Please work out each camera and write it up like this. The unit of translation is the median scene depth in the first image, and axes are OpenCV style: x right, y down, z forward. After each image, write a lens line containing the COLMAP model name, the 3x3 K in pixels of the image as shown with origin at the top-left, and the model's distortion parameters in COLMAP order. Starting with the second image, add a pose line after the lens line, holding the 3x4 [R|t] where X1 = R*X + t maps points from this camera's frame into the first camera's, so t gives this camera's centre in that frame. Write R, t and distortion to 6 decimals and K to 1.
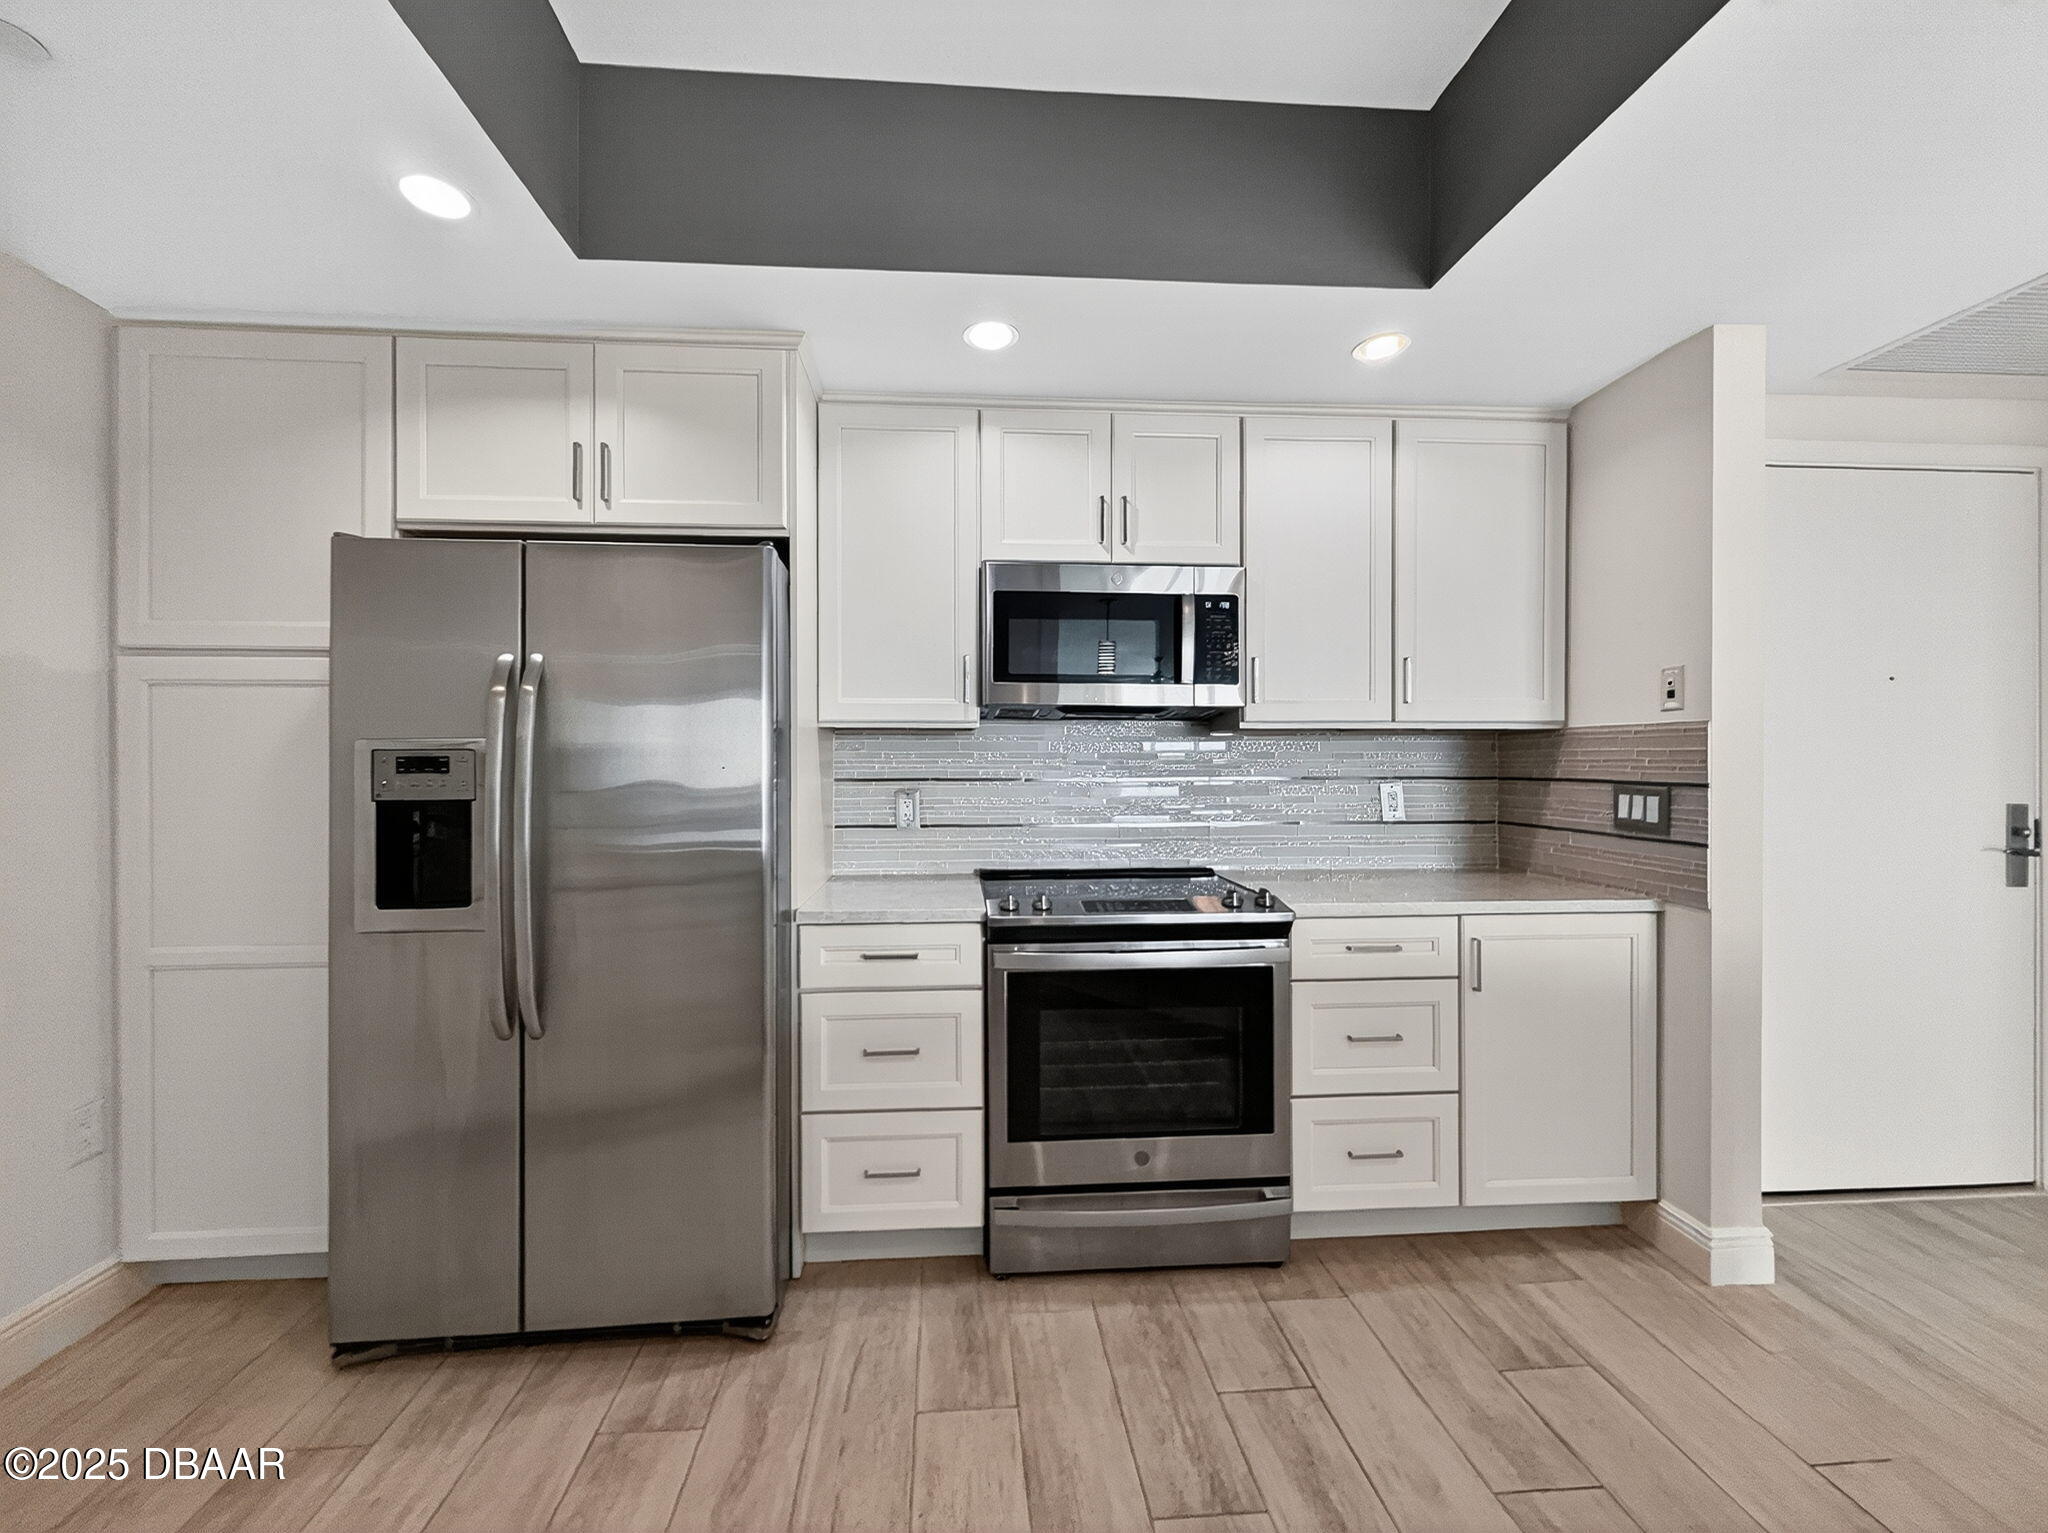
lens RADIAL K [[826.1, 0, 1024.8], [0, 826.1, 755.9], [0, 0, 1]] dist [0.000240, -0.000101]
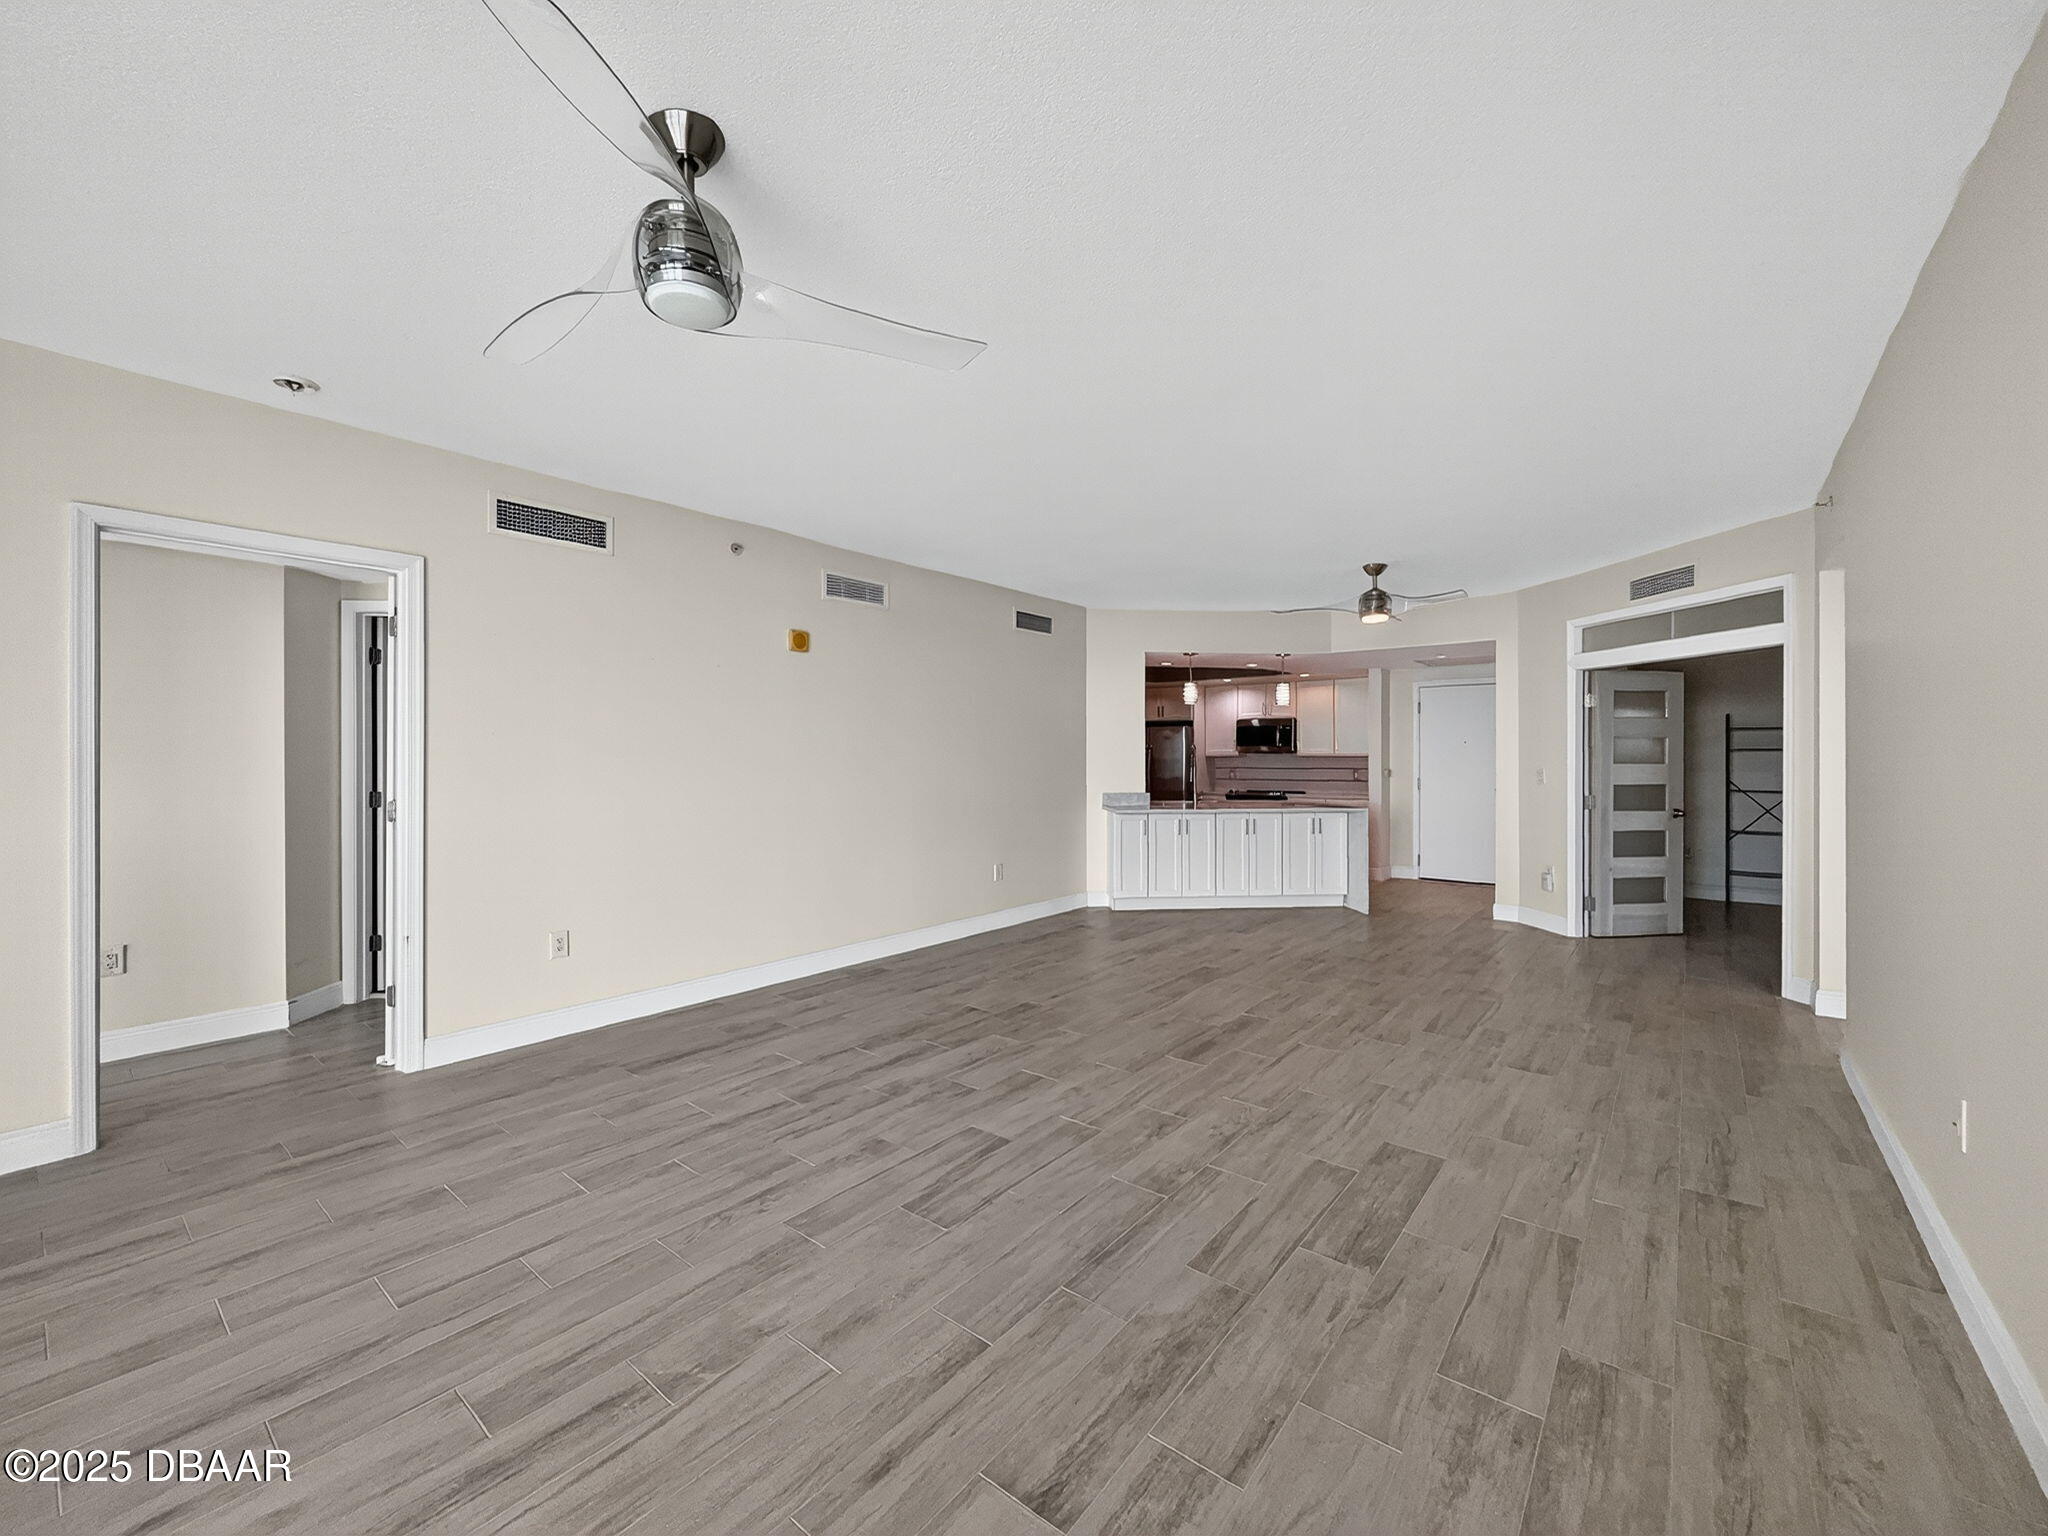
lens RADIAL K [[821.6, 0, 1035.4], [0, 821.6, 754.3], [0, 0, 1]] dist [0.000293, -0.000264]
pose [[0.730573, -0.003773, -0.682824, 2.484247], [-0.000263, 0.999983, -0.005807, -0.019637], [0.682834, 0.004422, 0.730560, -3.401242]]
